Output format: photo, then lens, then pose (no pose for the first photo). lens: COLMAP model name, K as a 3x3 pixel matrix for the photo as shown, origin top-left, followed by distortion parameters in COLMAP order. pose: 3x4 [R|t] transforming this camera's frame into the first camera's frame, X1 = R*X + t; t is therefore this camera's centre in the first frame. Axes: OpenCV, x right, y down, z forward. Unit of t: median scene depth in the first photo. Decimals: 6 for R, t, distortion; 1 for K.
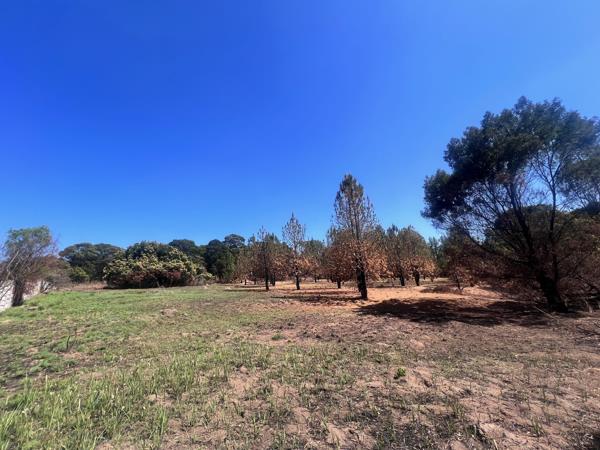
lens RADIAL K [[231.6, 0, 297.1], [0, 231.6, 225.8], [0, 0, 1]] dist [-0.001157, -0.000228]
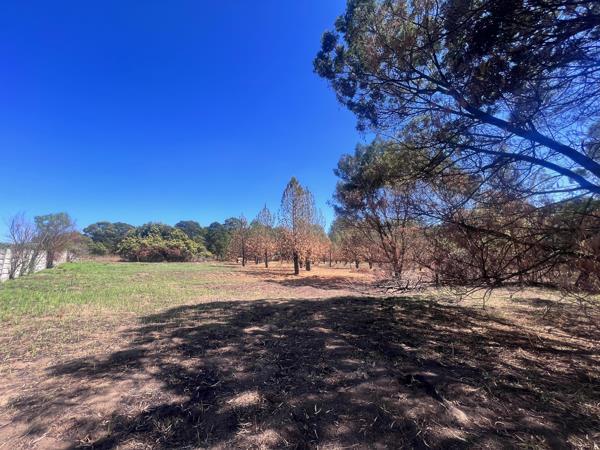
lens RADIAL K [[231.6, 0, 297.1], [0, 231.6, 225.8], [0, 0, 1]] dist [-0.001157, -0.000228]
pose [[0.997597, 0.032063, -0.061420, 0.144367], [-0.027472, 0.996866, 0.074192, -0.022762], [0.063606, -0.072326, 0.995351, -0.111349]]
